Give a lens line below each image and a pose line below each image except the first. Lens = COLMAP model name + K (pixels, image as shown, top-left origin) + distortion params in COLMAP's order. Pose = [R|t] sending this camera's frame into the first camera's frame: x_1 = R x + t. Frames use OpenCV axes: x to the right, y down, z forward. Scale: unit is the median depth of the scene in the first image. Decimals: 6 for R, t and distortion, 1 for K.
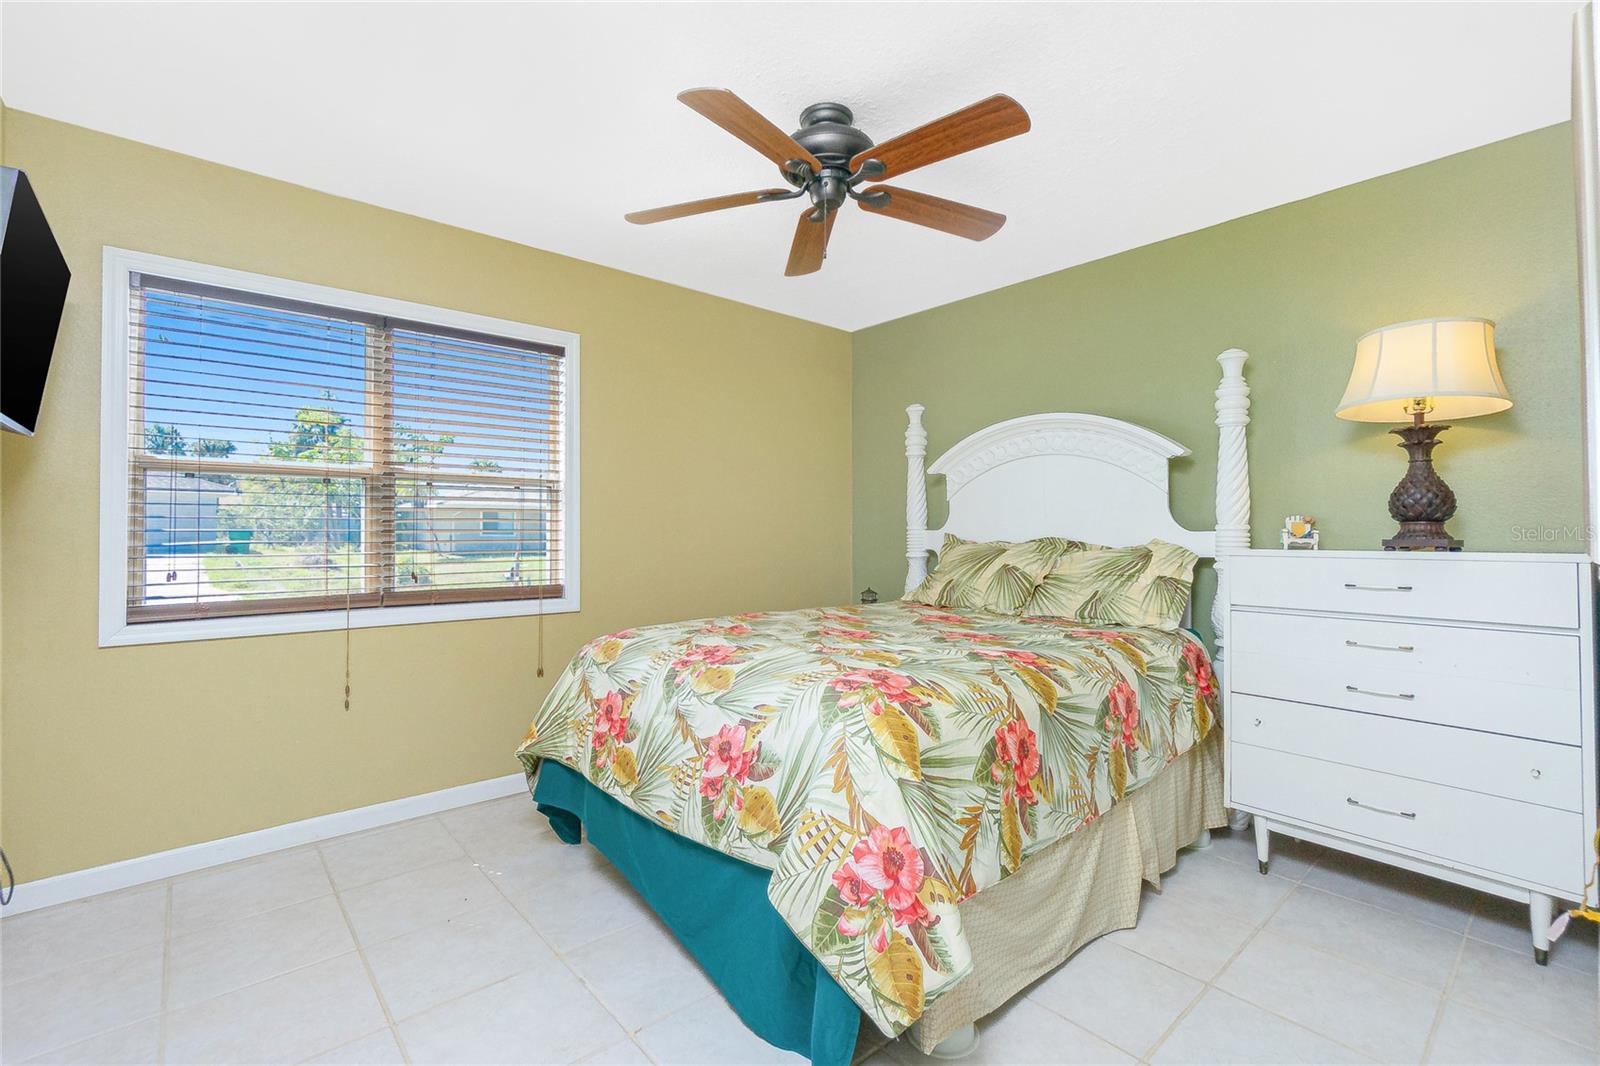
lens RADIAL K [[691.1, 0, 803.1], [0, 691.1, 521.0], [0, 0, 1]] dist [-0.000117, 0.000397]
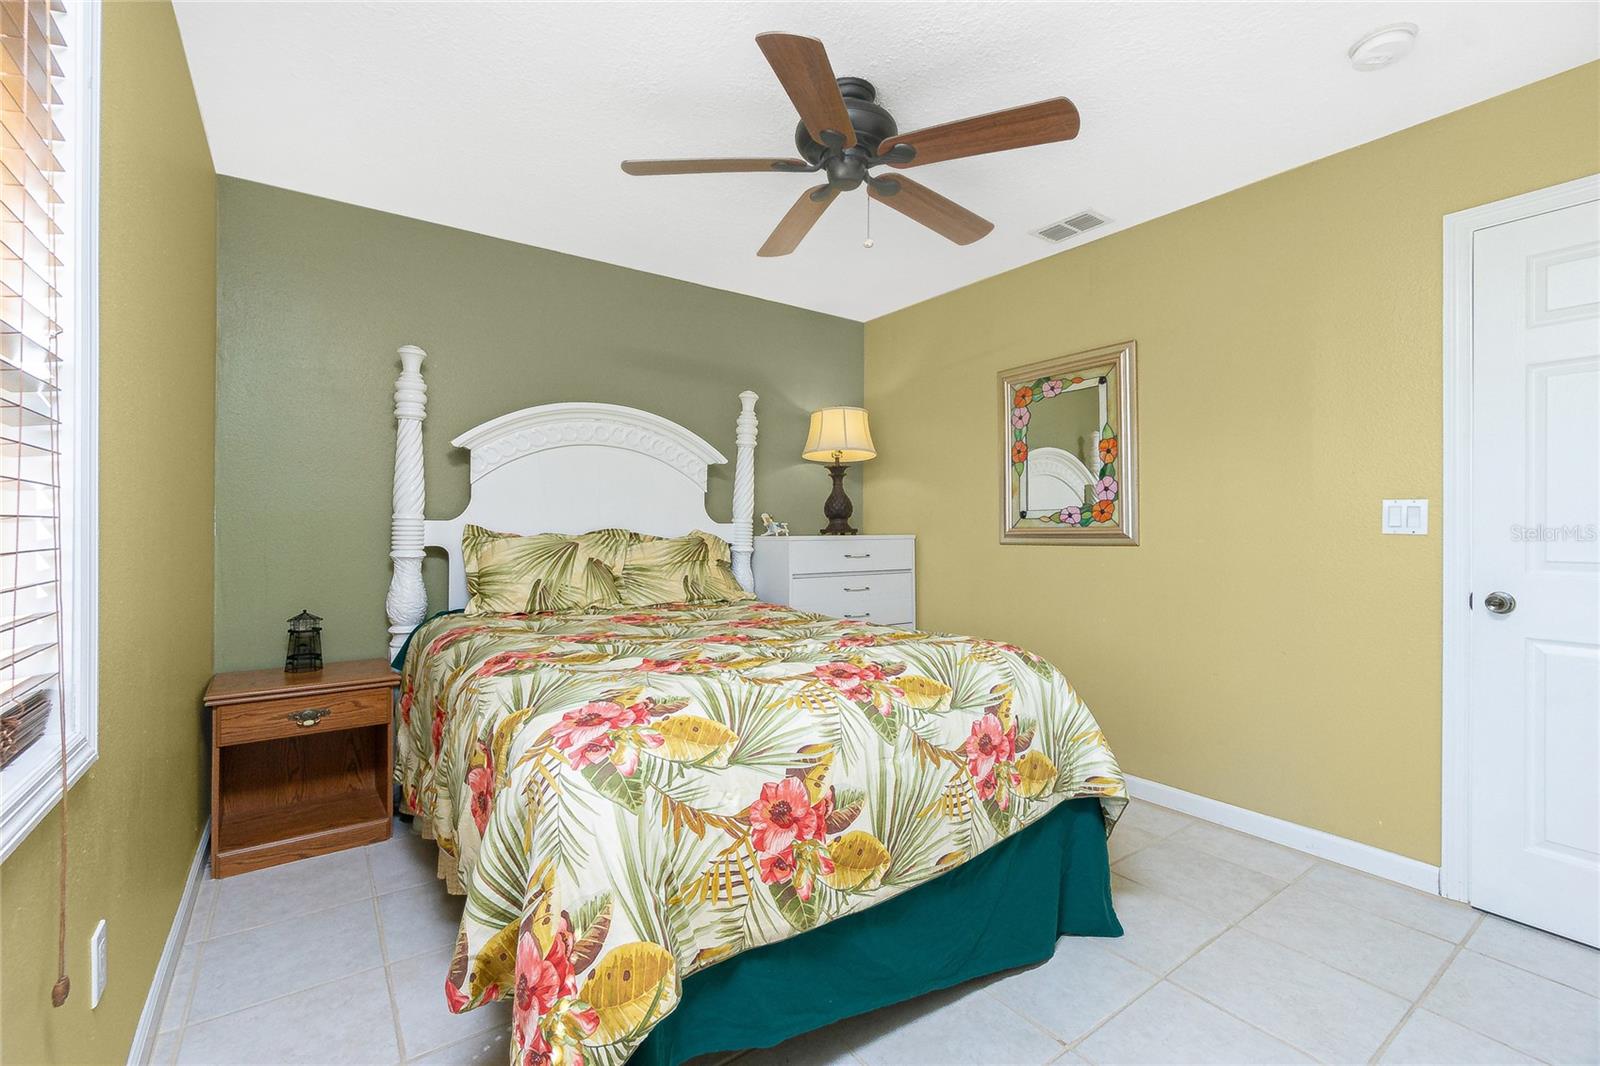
lens RADIAL K [[692.9, 0, 768.3], [0, 692.9, 537.8], [0, 0, 1]] dist [-0.000772, -0.000010]
pose [[0.127274, -0.018546, 0.991694, -0.899618], [-0.019819, 0.999578, 0.021237, 0.015953], [-0.991670, -0.022358, 0.126853, 0.944136]]
